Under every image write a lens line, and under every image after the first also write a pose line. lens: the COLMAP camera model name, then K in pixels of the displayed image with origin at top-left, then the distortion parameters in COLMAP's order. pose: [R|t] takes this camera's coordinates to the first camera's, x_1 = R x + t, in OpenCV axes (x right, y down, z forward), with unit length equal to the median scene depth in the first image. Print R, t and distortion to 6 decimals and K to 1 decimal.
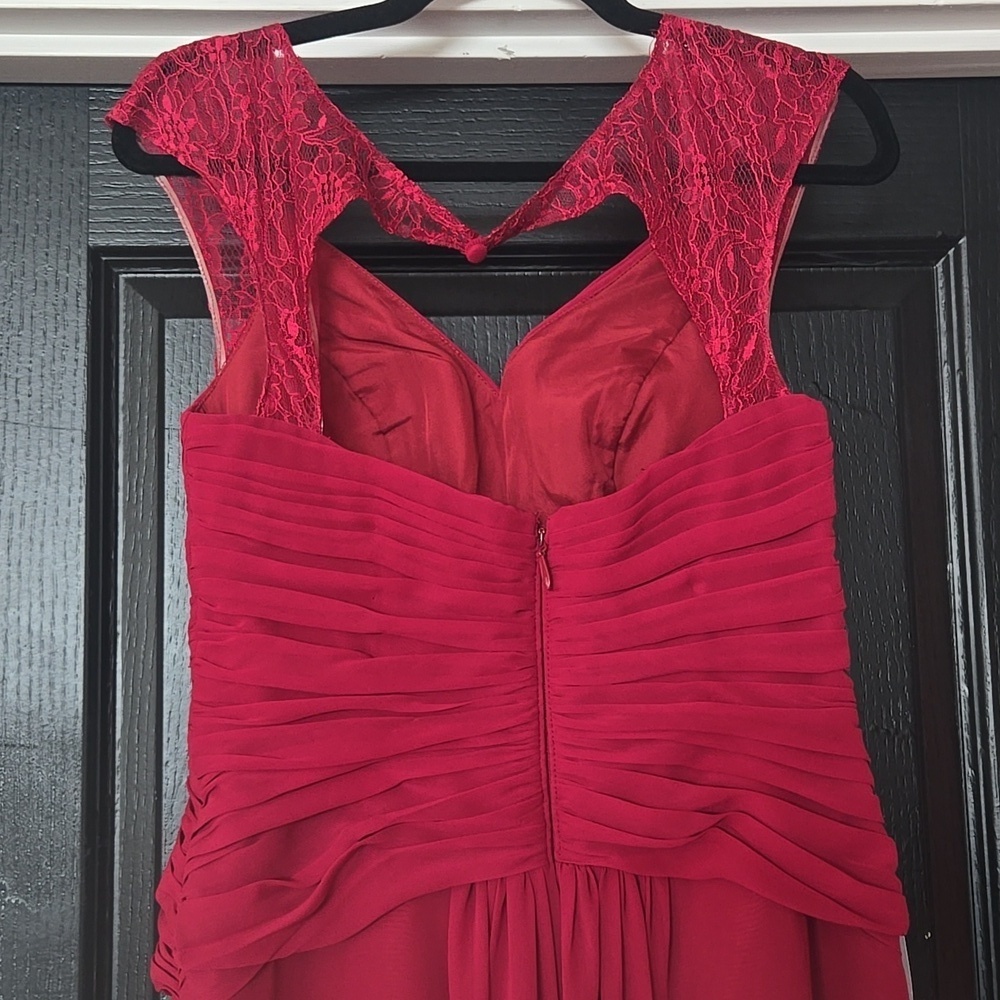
lens RADIAL K [[1504.3, 0, 502.3], [0, 1504.3, 501.5], [0, 0, 1]] dist [0.073341, 0.000000]
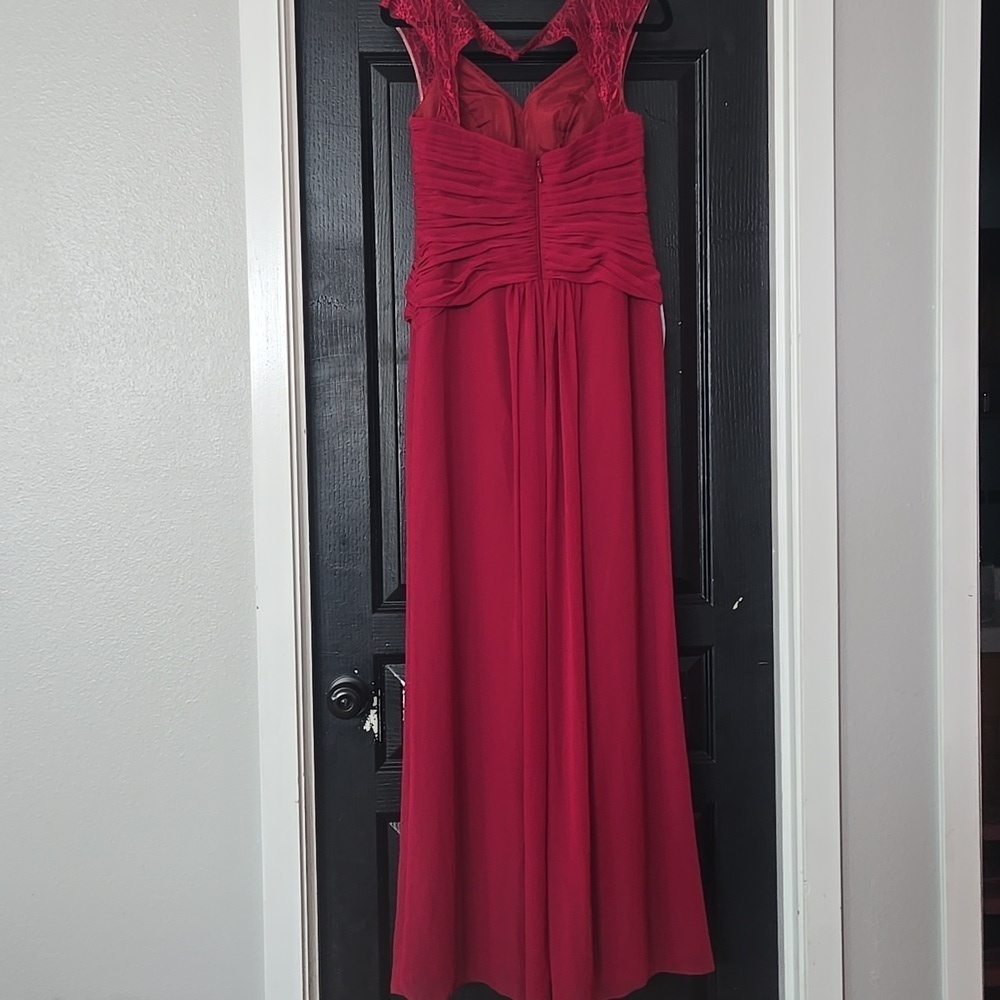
lens RADIAL K [[1504.3, 0, 494.7], [0, 1504.3, 504.5], [0, 0, 1]] dist [0.073341, 0.000000]
pose [[0.999918, 0.002467, 0.012585, -0.080053], [-0.004328, 0.988663, 0.150090, 0.205784], [-0.012072, -0.150132, 0.988592, -1.685356]]
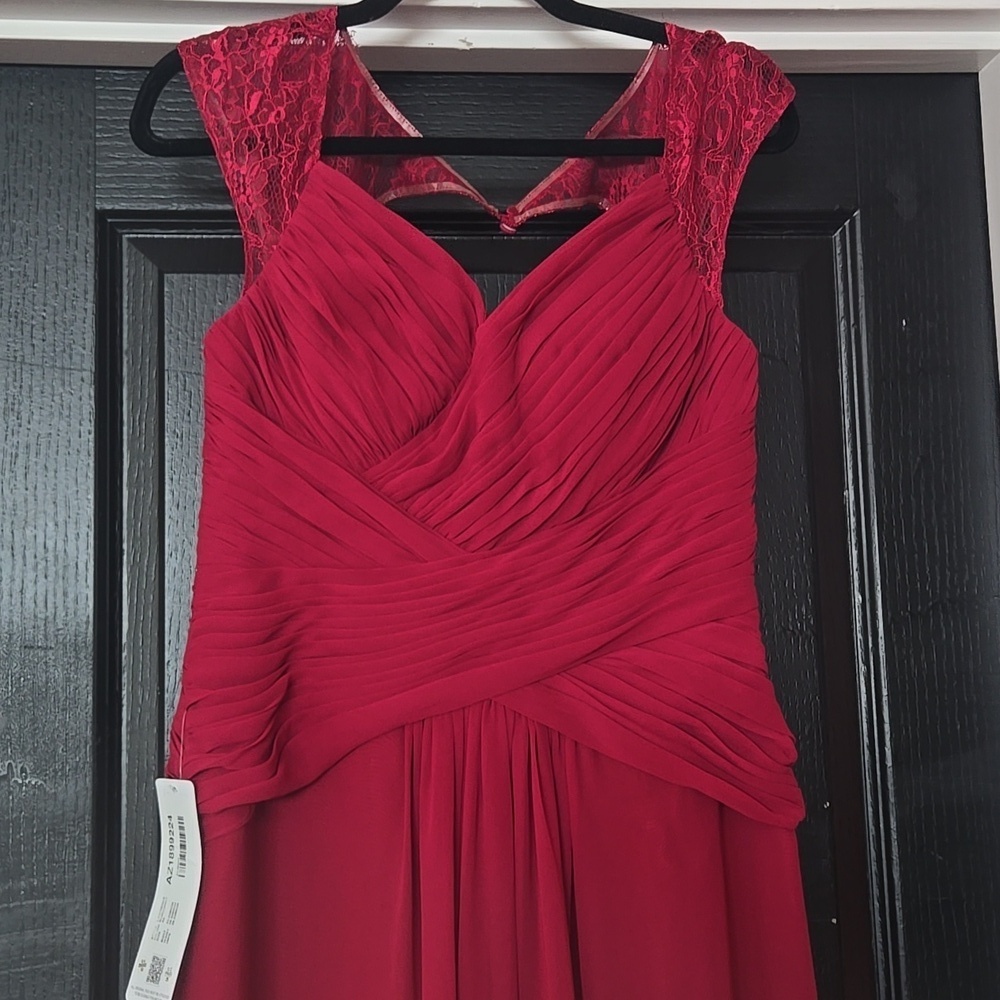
lens RADIAL K [[1504.3, 0, 501.2], [0, 1504.3, 492.5], [0, 0, 1]] dist [0.073341, 0.000000]
pose [[0.998568, 0.000153, 0.053491, -0.032562], [0.000248, 0.999972, -0.007490, 0.053858], [-0.053491, 0.007492, 0.998540, -0.150991]]
